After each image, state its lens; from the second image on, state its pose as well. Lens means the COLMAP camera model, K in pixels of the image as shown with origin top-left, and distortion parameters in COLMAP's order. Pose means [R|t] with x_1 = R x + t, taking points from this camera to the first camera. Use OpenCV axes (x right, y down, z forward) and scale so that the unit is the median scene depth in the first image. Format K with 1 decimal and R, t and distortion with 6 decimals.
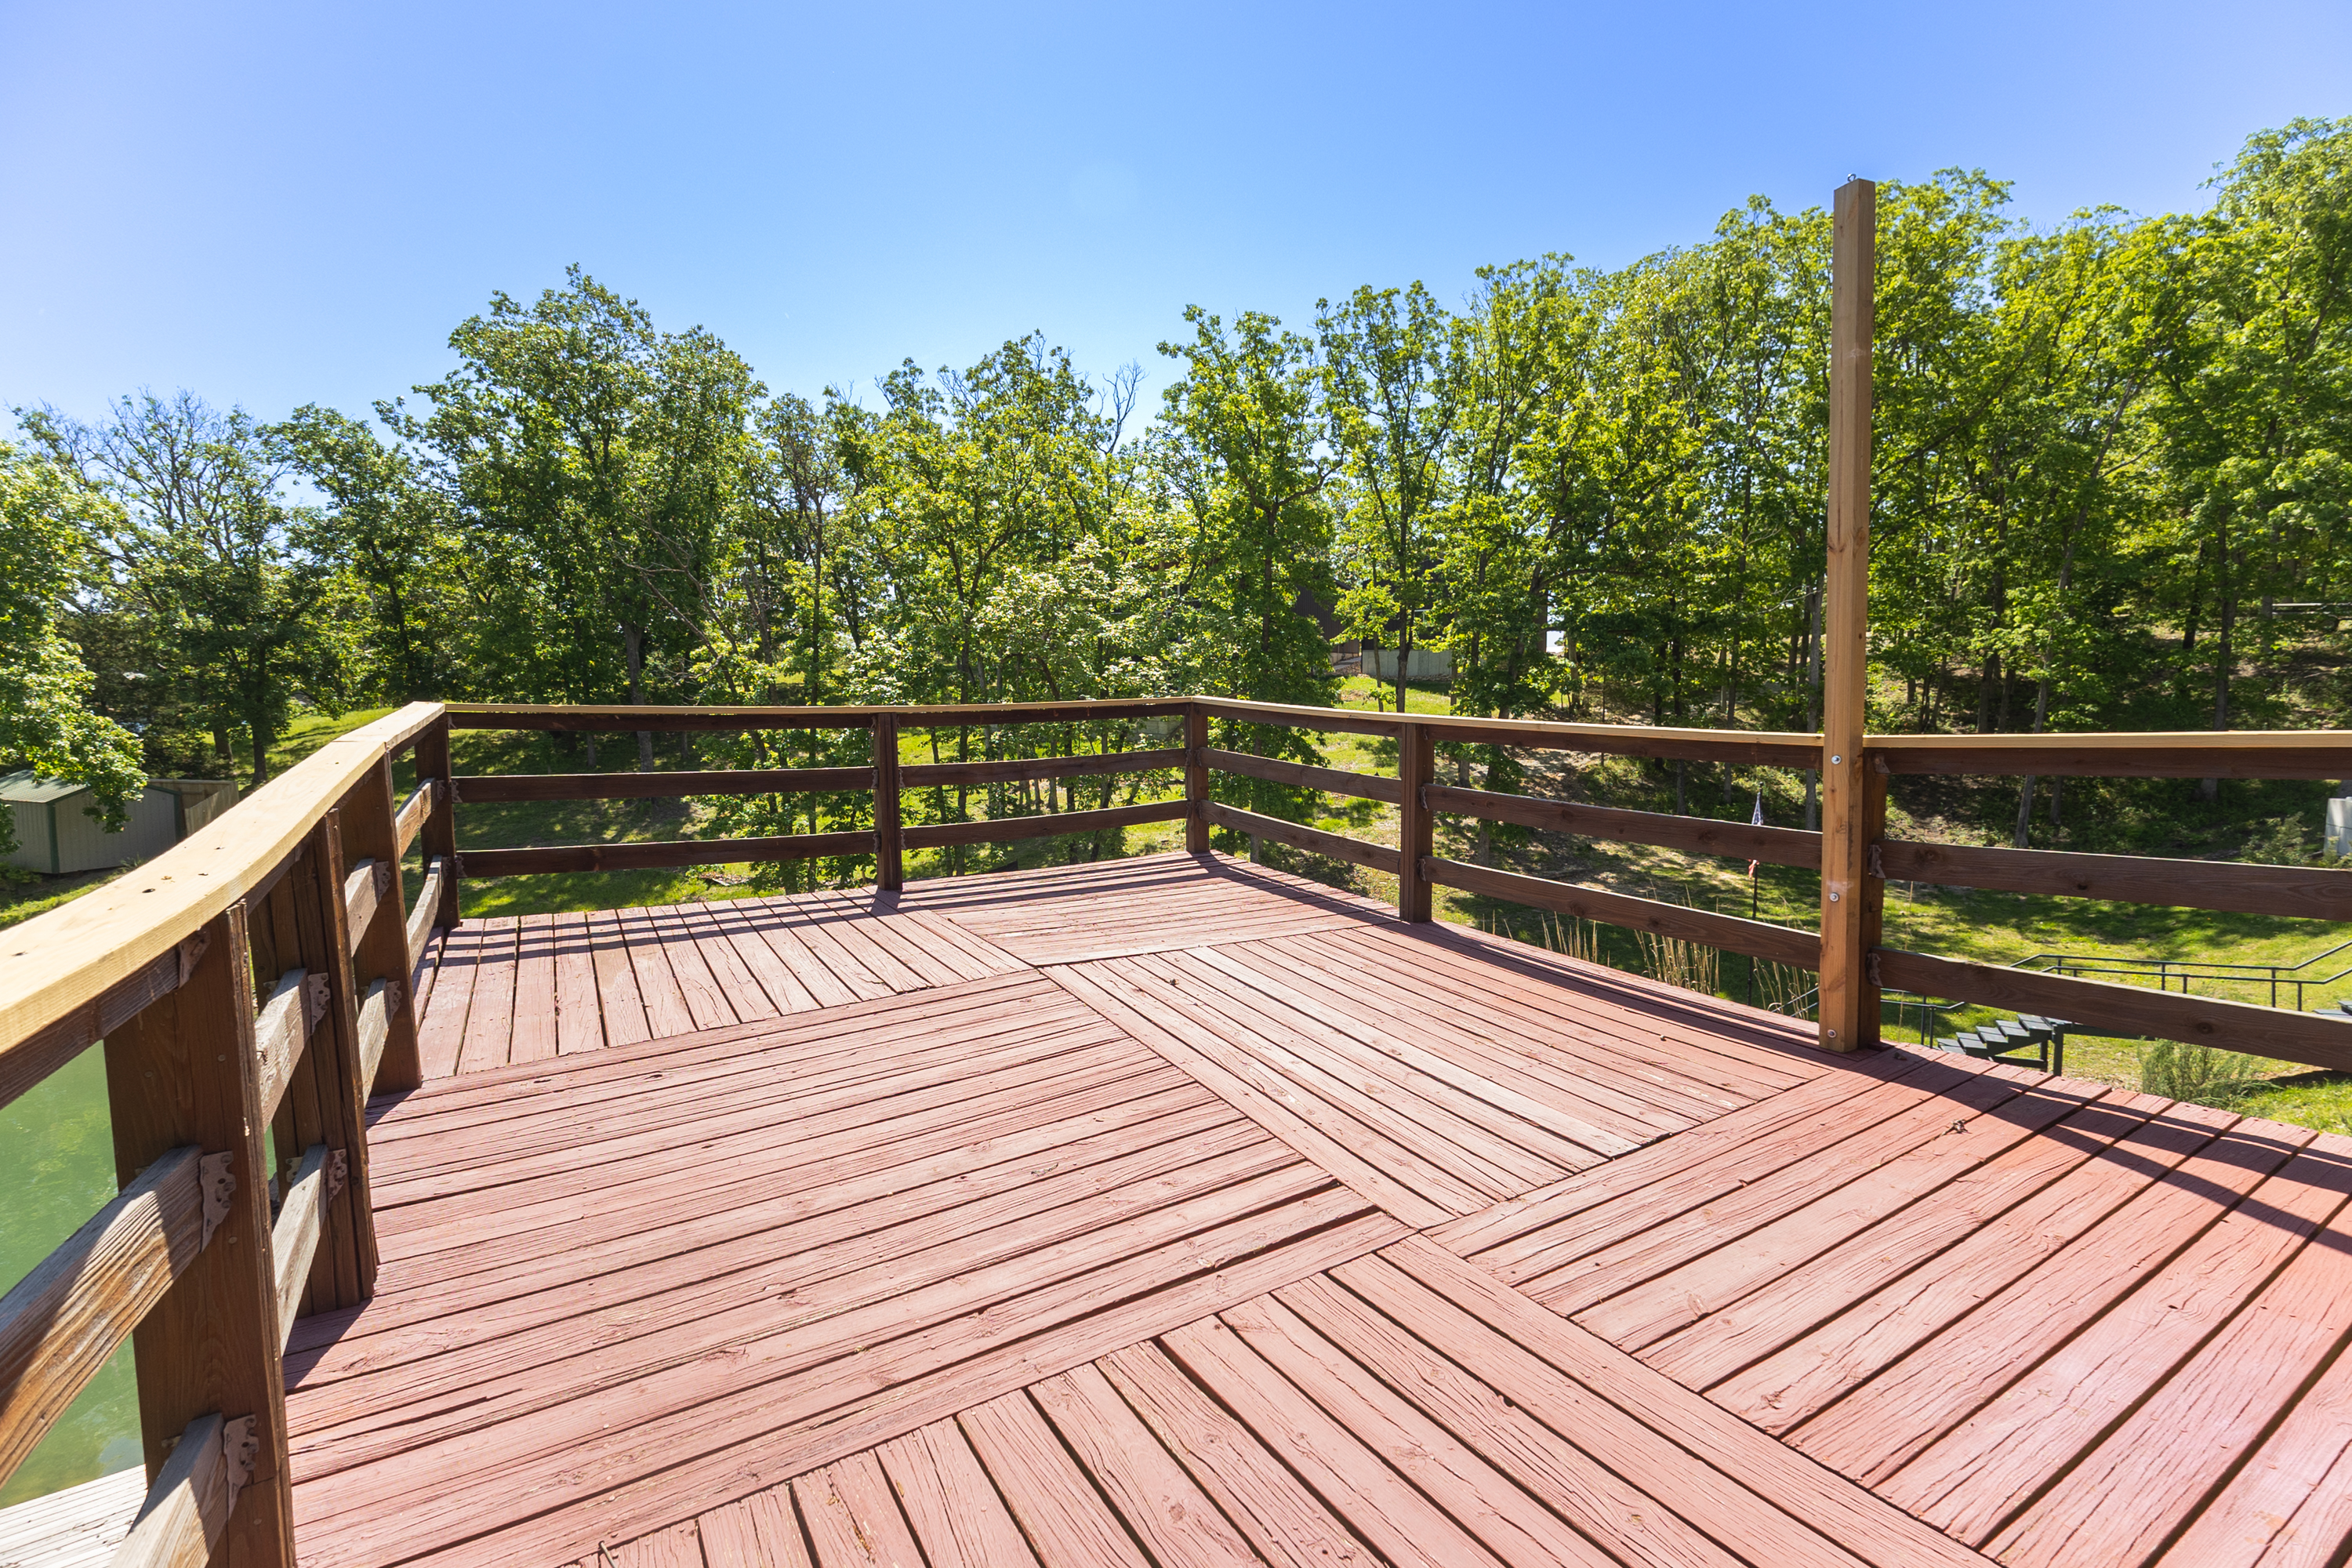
lens RADIAL K [[1079.3, 0, 1184.8], [0, 1079.3, 790.9], [0, 0, 1]] dist [0.024878, -0.006401]
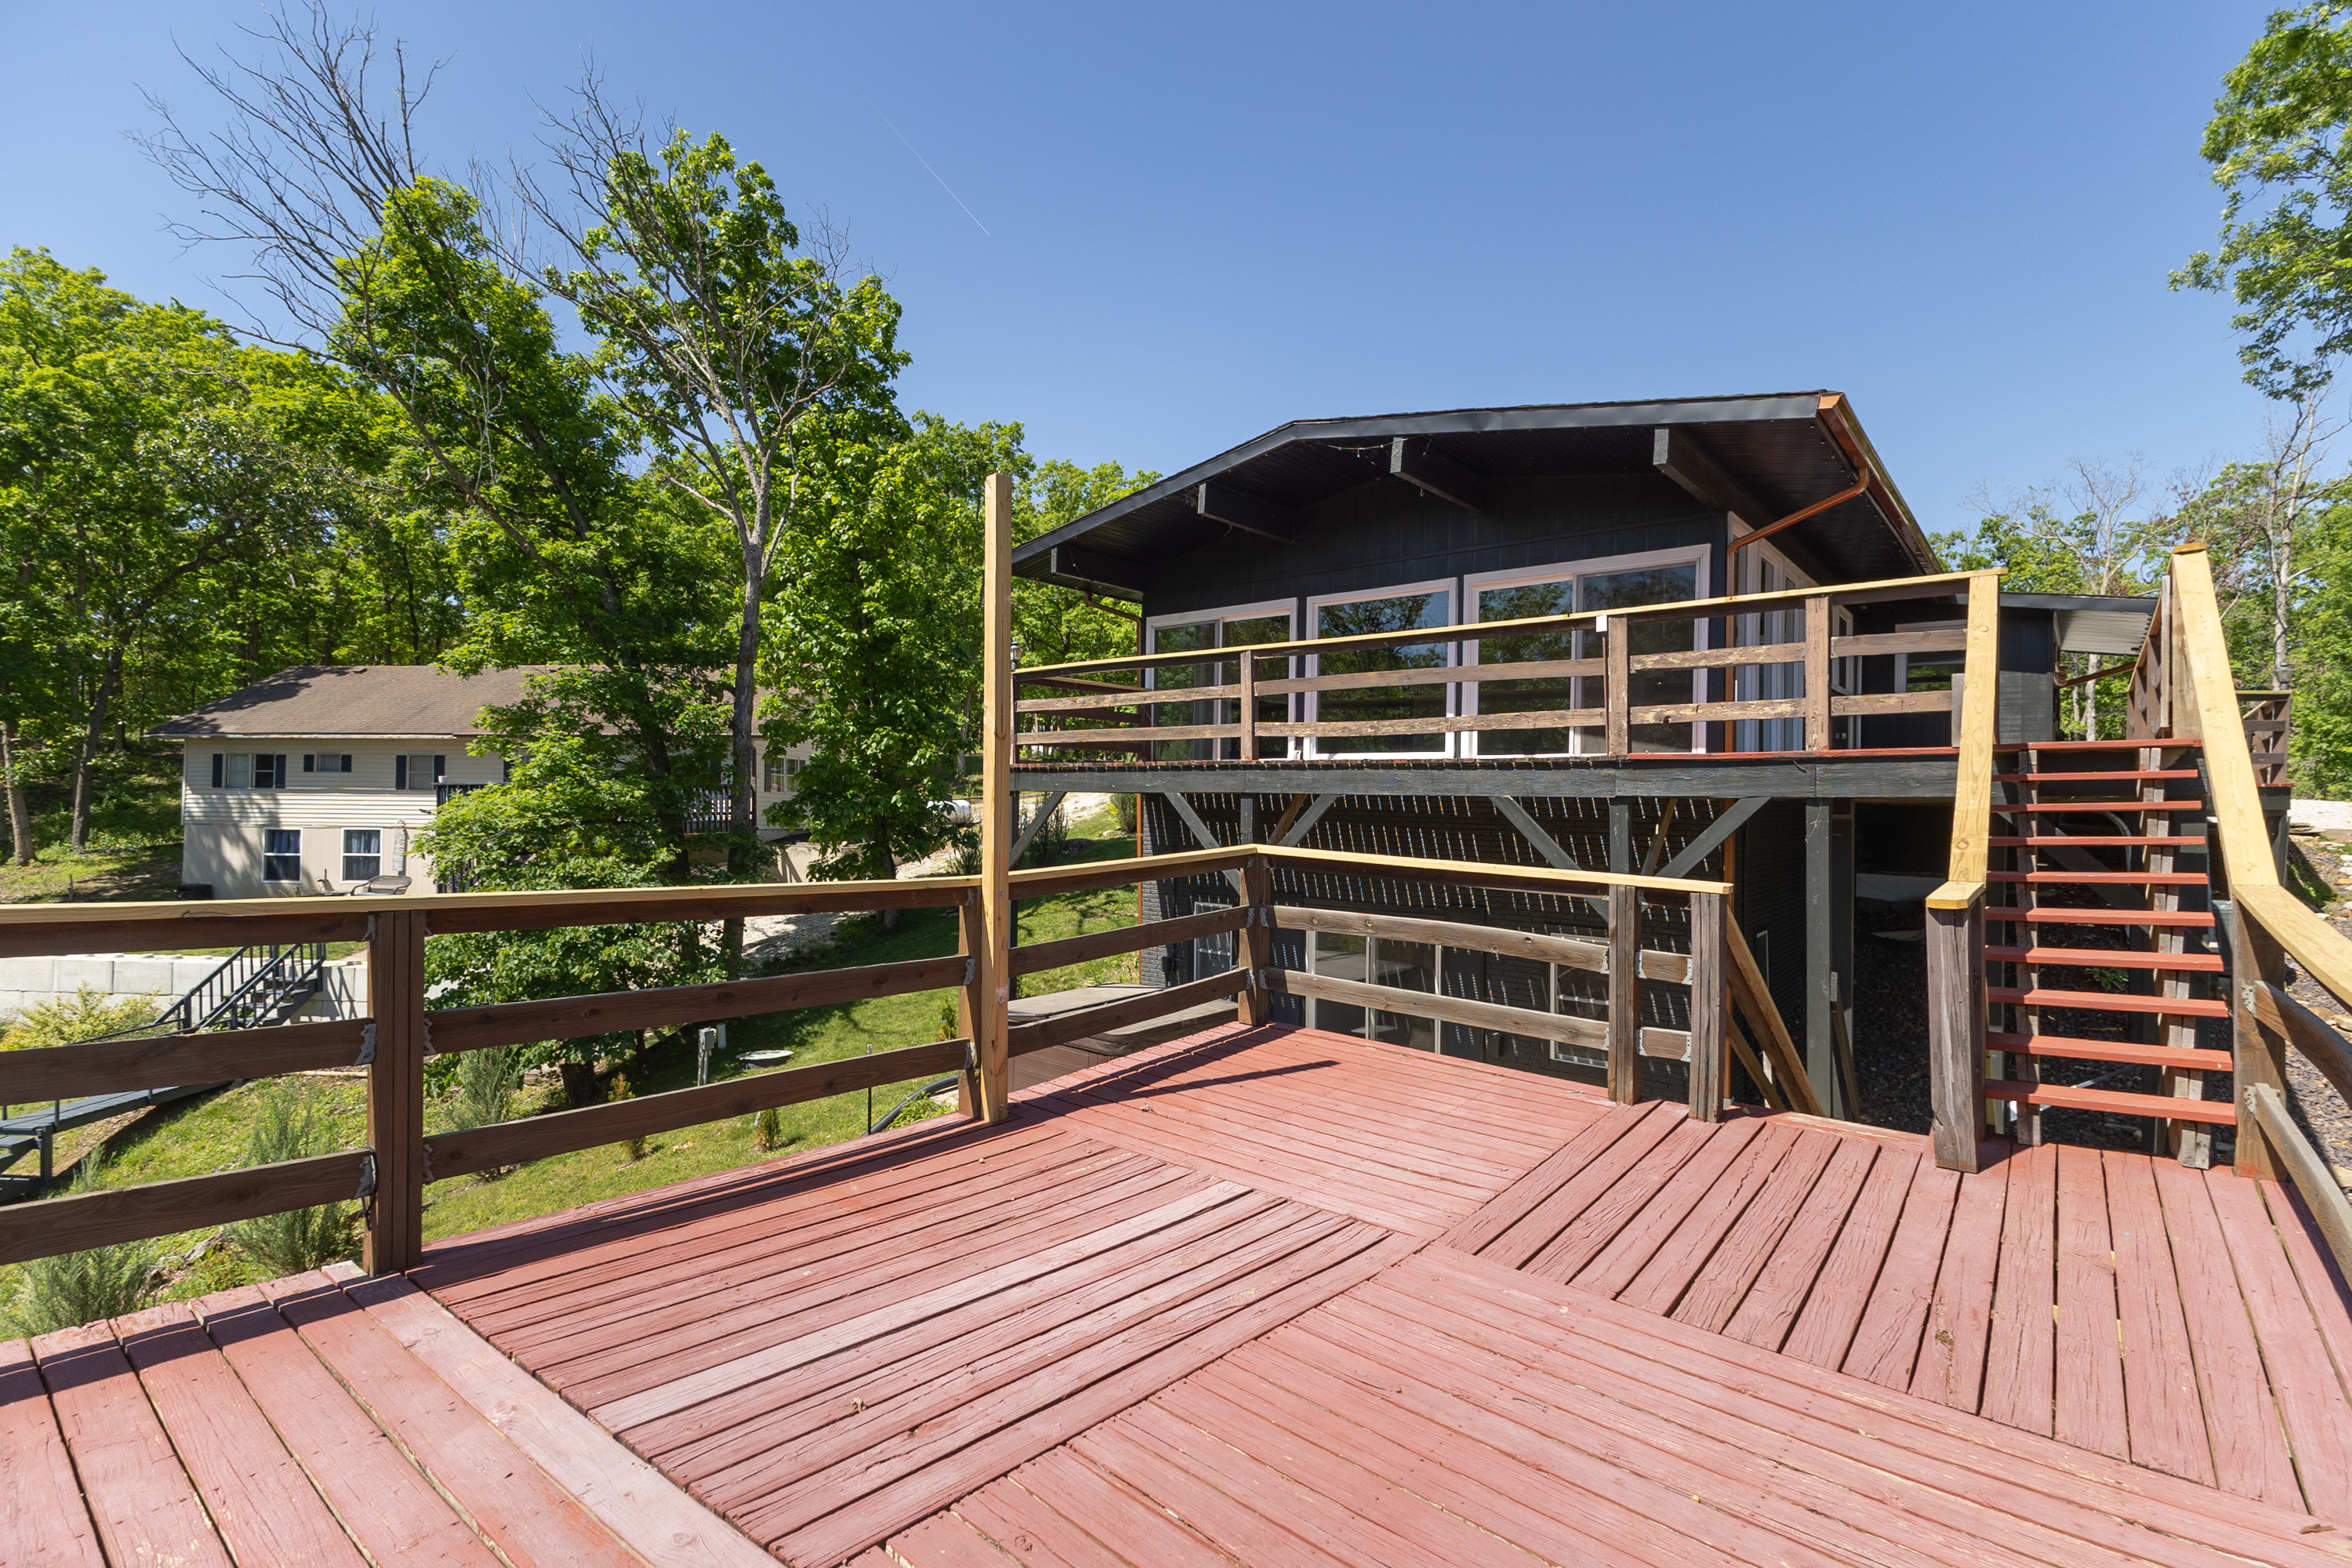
lens RADIAL K [[1079.3, 0, 1184.8], [0, 1079.3, 790.9], [0, 0, 1]] dist [0.024878, -0.006401]
pose [[-0.329193, 0.019332, 0.944065, -0.739887], [0.082538, 0.996553, 0.008373, -0.152425], [-0.940649, 0.080677, -0.329654, 1.262049]]
